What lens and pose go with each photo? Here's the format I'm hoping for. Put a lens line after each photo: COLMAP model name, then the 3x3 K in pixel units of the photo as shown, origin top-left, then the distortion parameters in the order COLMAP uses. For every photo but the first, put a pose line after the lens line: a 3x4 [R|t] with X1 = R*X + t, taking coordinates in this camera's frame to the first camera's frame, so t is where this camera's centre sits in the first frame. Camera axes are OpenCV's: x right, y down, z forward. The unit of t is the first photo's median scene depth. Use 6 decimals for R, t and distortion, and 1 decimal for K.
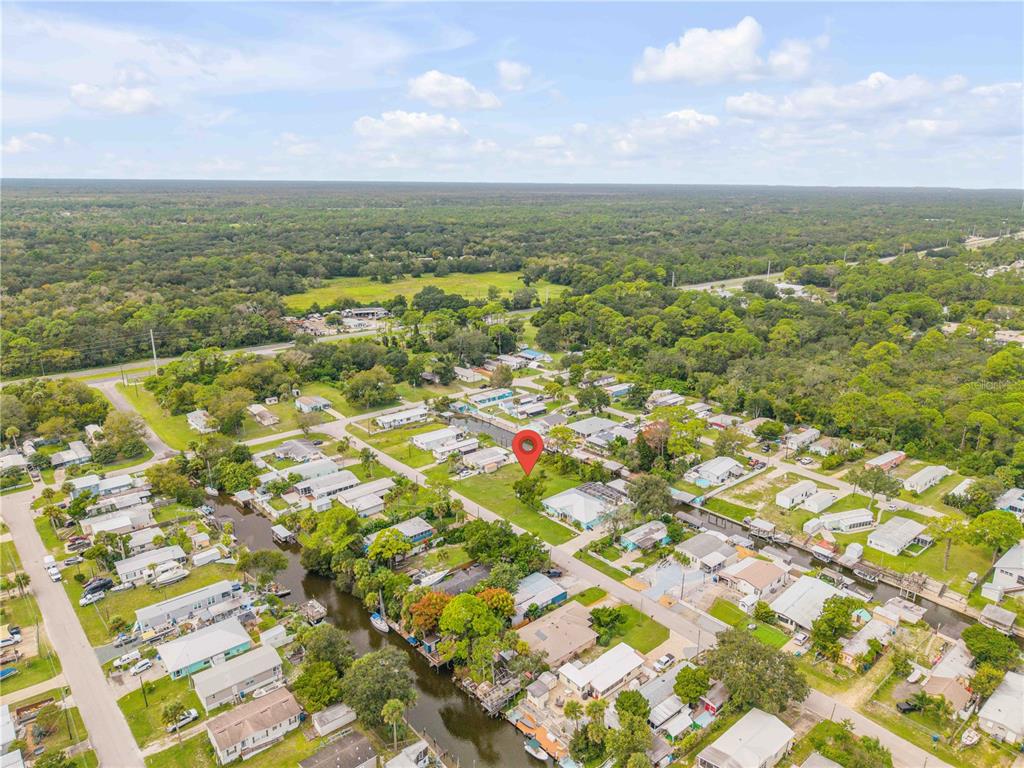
lens RADIAL K [[680.2, 0, 512.0], [0, 680.2, 384.0], [0, 0, 1]] dist [0.096353, -0.158442]
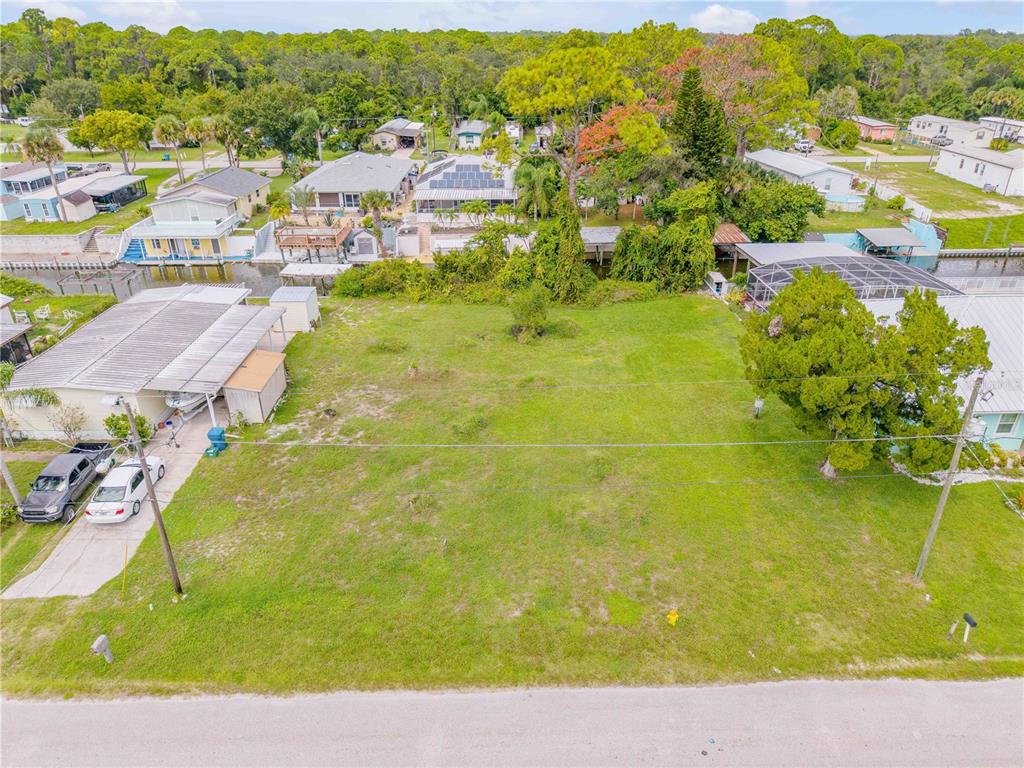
lens RADIAL K [[687.0, 0, 512.0], [0, 687.0, 384.0], [0, 0, 1]] dist [0.006279, -0.002937]
pose [[0.644918, -0.353575, 0.677544, -0.084310], [0.223213, 0.935033, 0.275481, 0.075171], [-0.730929, -0.026427, 0.681942, 0.695206]]
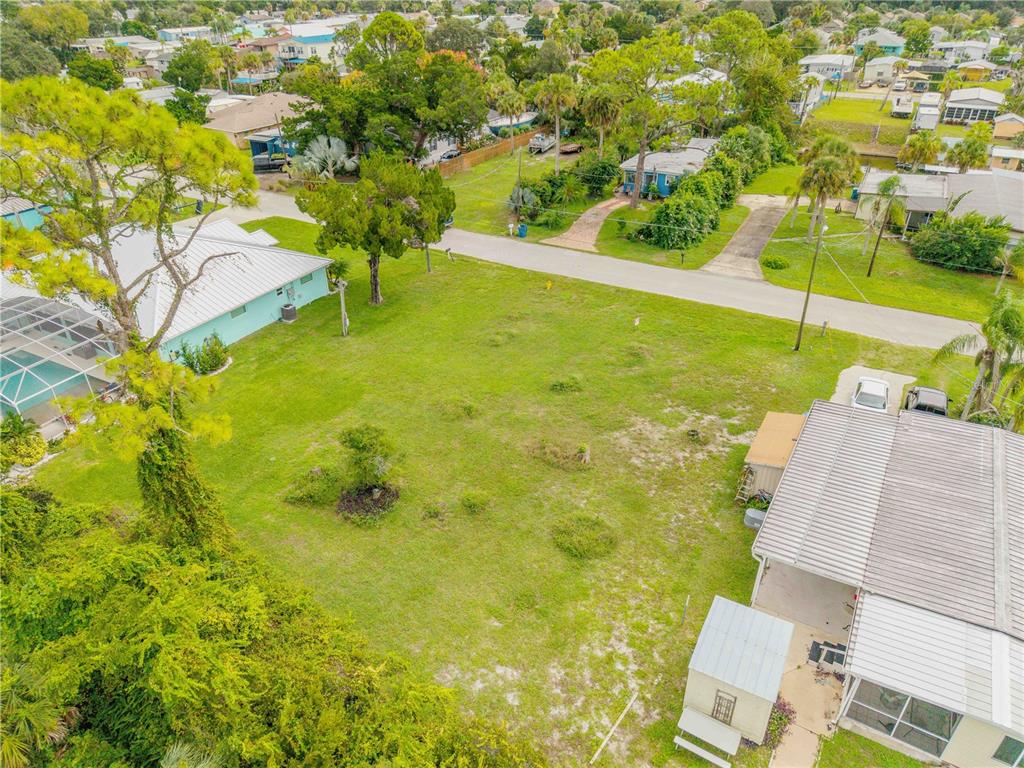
lens RADIAL K [[687.0, 0, 512.0], [0, 687.0, 384.0], [0, 0, 1]] dist [0.006279, -0.002937]
pose [[-0.940443, 0.173410, -0.292397, 0.041163], [-0.095906, 0.689838, 0.717583, 0.019865], [0.326143, 0.702889, -0.632122, 0.865748]]
